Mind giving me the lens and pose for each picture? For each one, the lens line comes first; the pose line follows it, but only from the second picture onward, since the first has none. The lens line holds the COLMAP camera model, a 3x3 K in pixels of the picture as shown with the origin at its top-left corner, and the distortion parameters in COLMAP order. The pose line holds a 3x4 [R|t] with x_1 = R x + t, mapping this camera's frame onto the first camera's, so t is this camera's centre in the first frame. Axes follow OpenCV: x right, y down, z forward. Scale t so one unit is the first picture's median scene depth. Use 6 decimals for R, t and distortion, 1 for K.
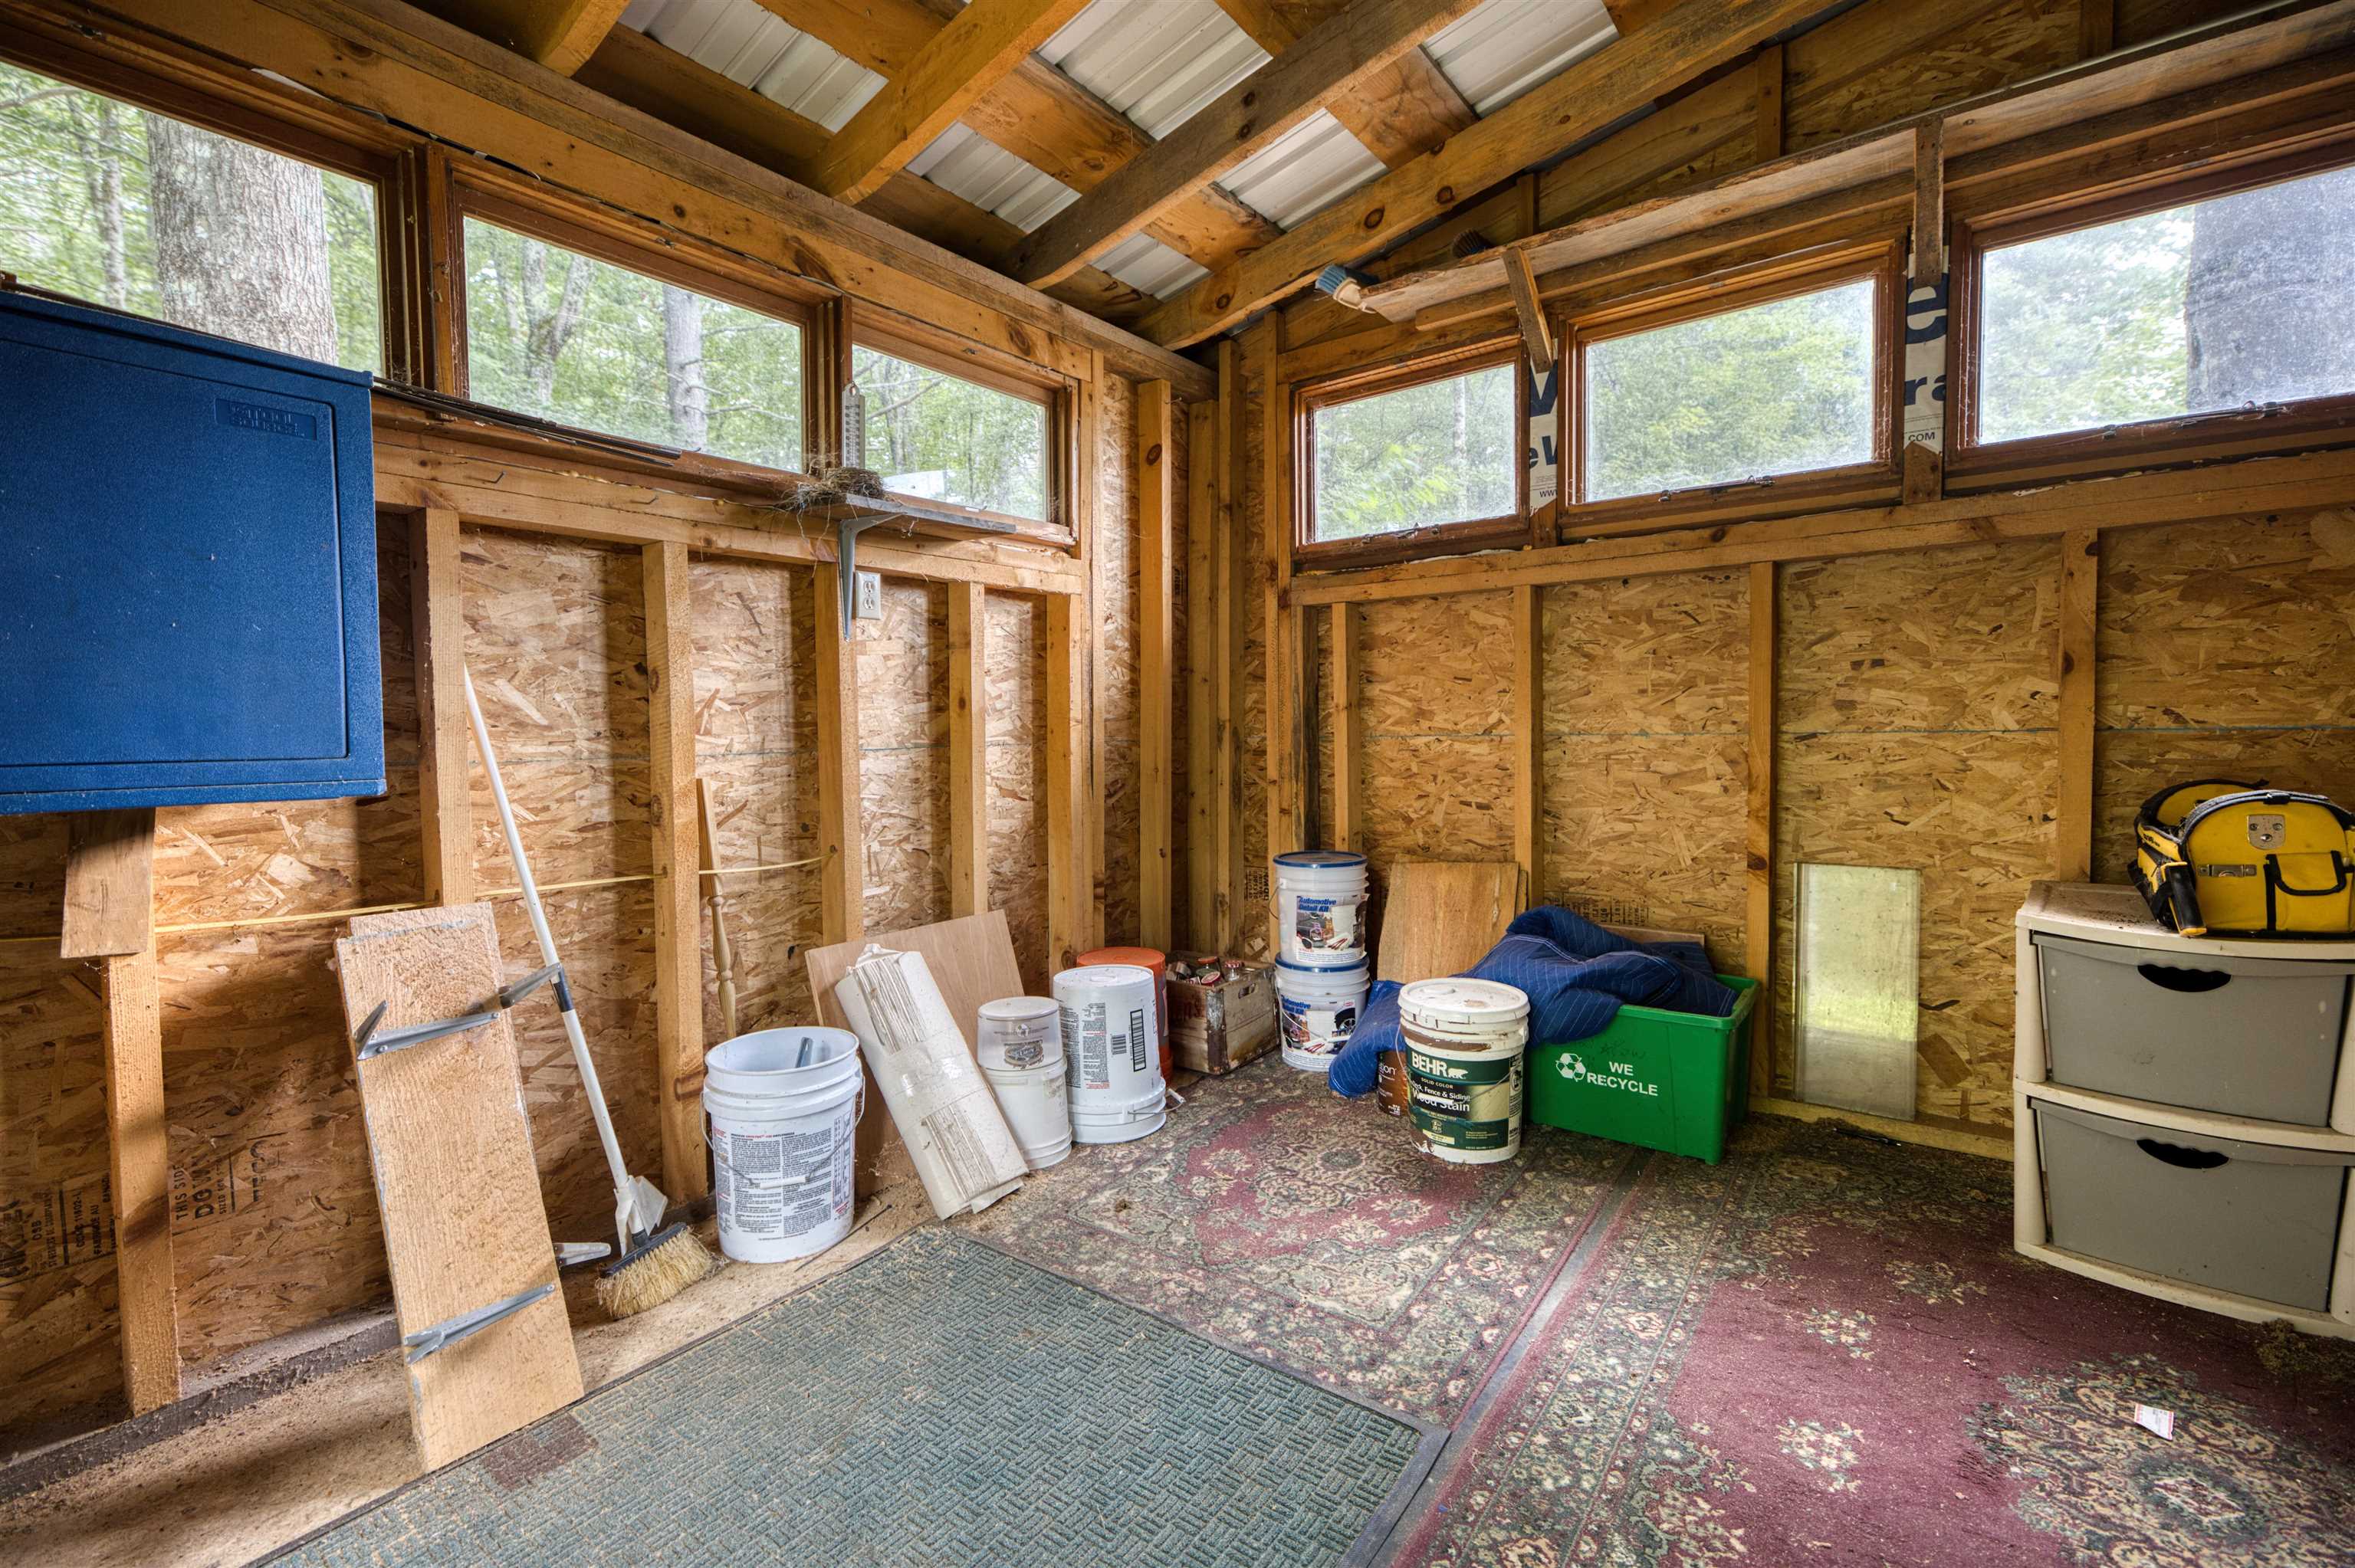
lens RADIAL K [[1019.3, 0, 1182.0], [0, 1019.3, 772.4], [0, 0, 1]] dist [0.006549, -0.000066]
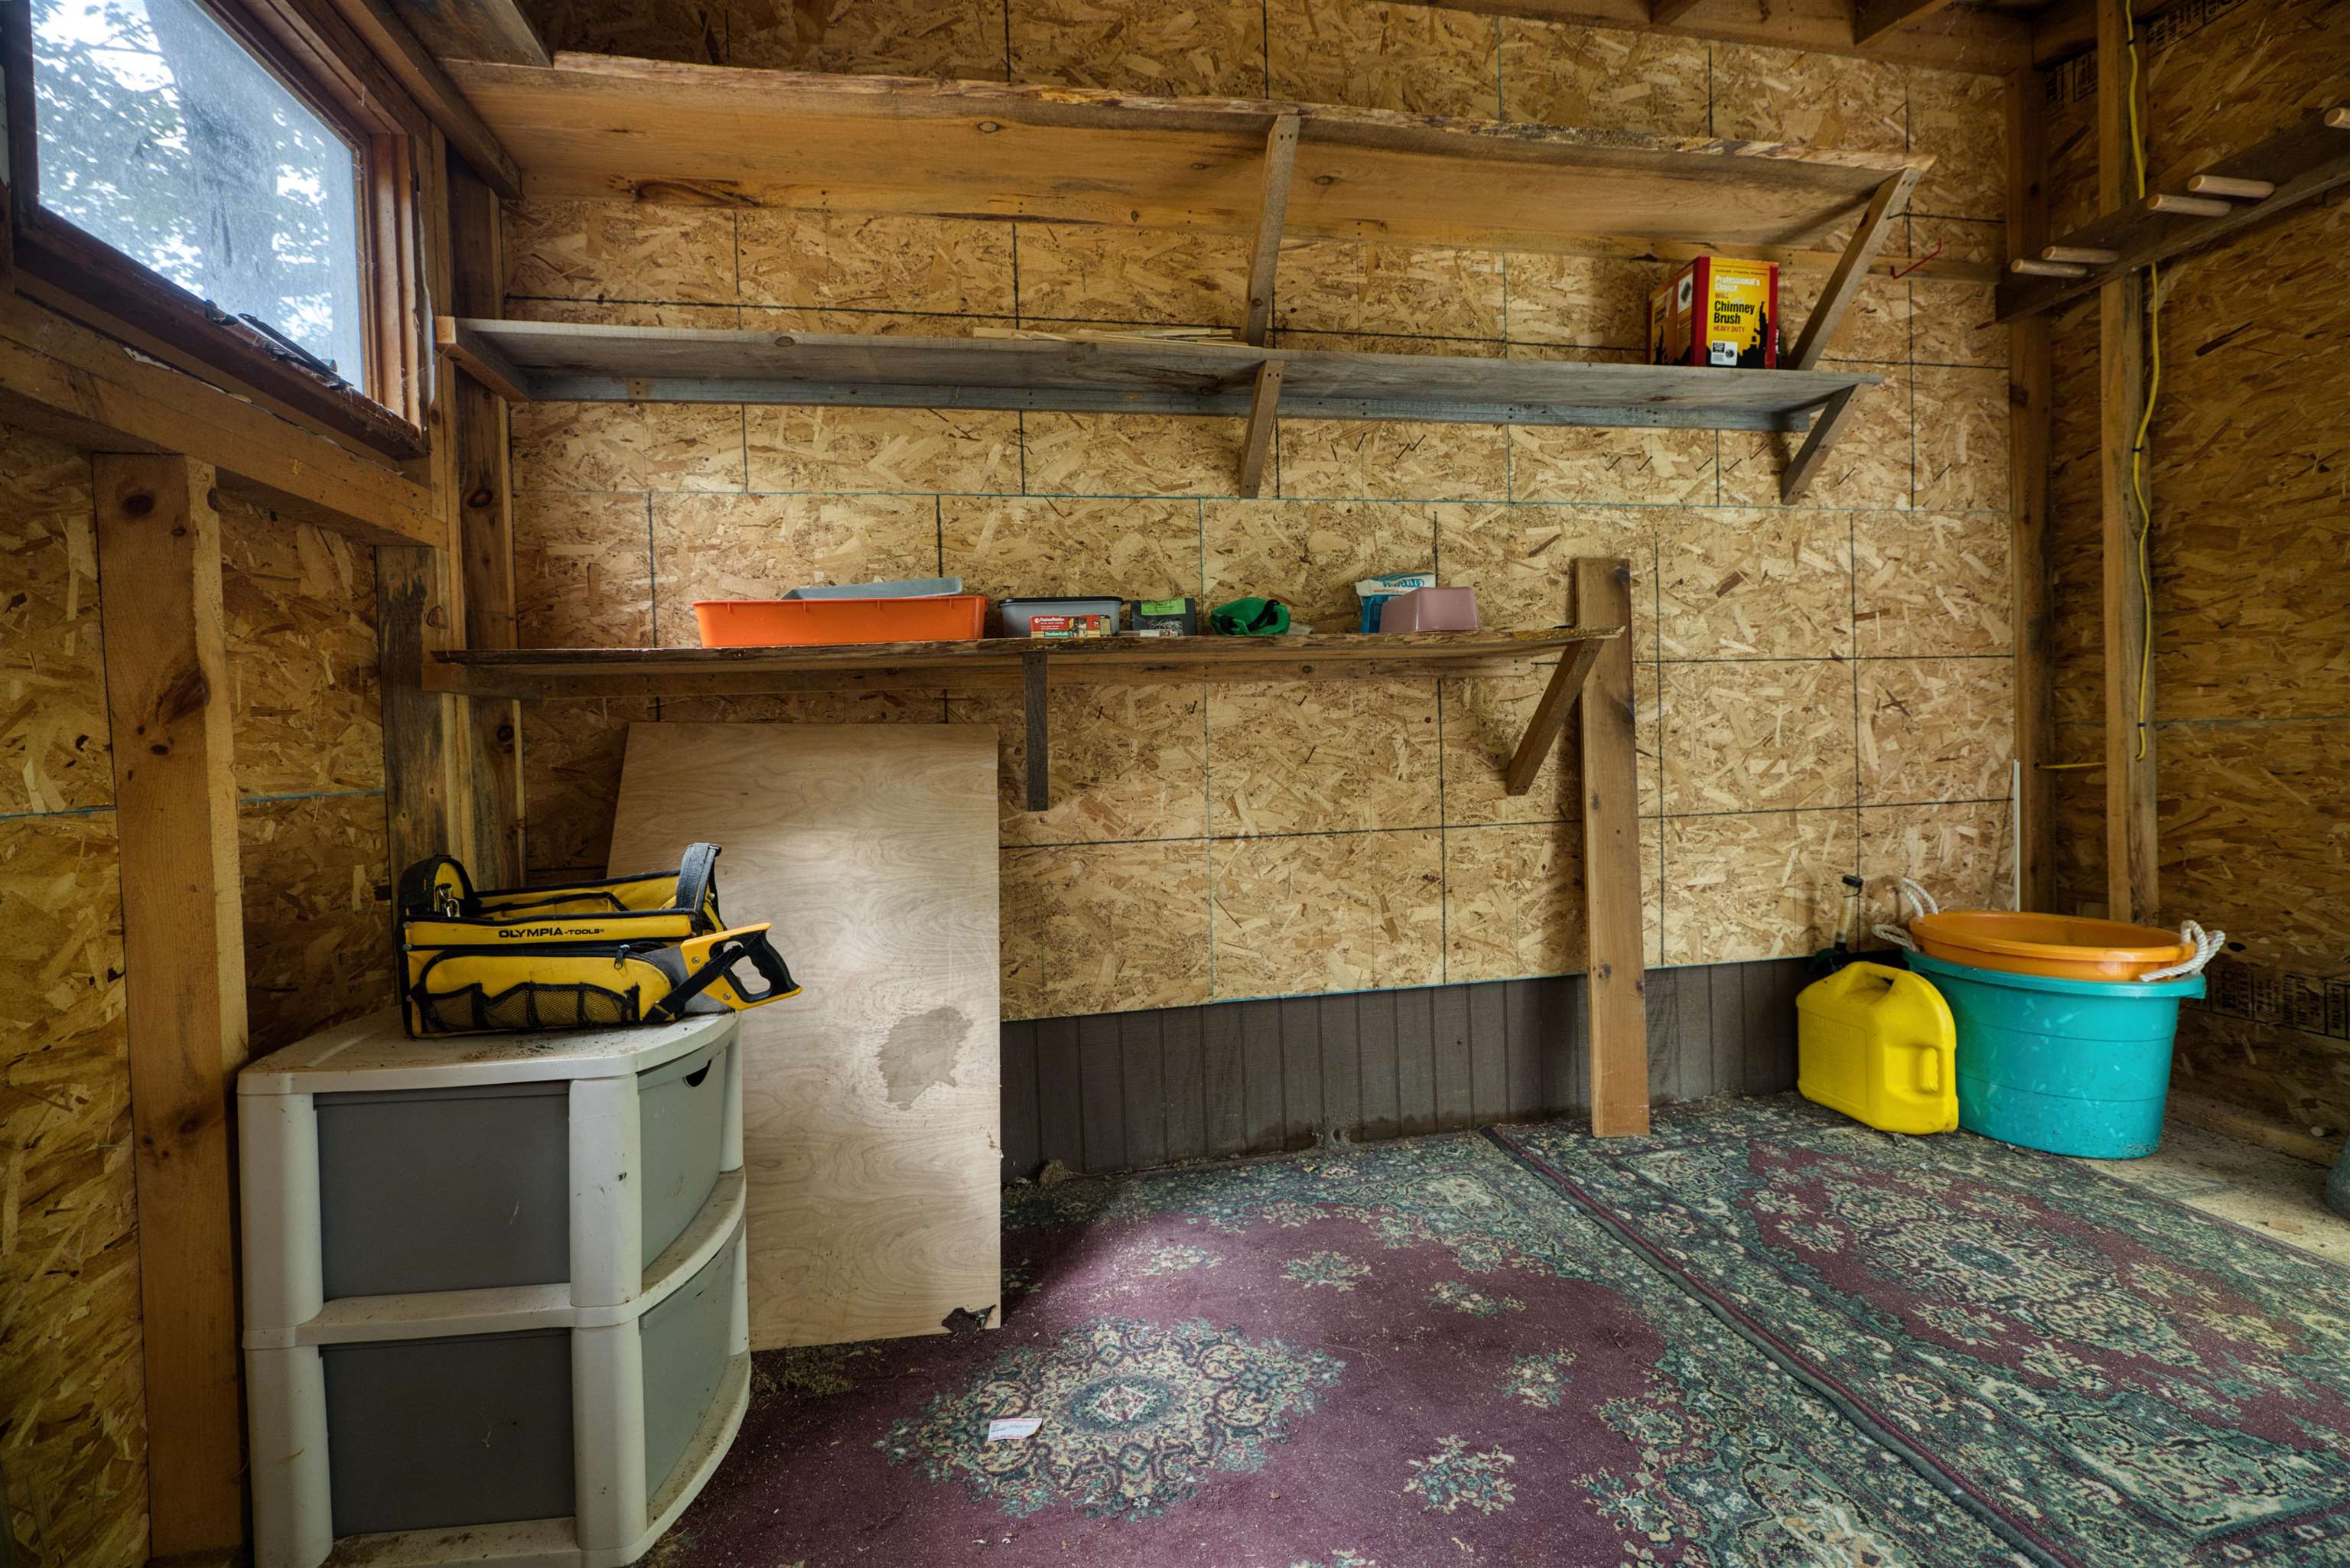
lens RADIAL K [[1017.2, 0, 1173.7], [0, 1017.2, 777.5], [0, 0, 1]] dist [0.006549, -0.000066]
pose [[-0.748869, 0.018741, 0.662453, 0.083688], [0.071061, 0.996108, 0.052151, -0.048901], [-0.658898, 0.086129, -0.747286, 1.089230]]
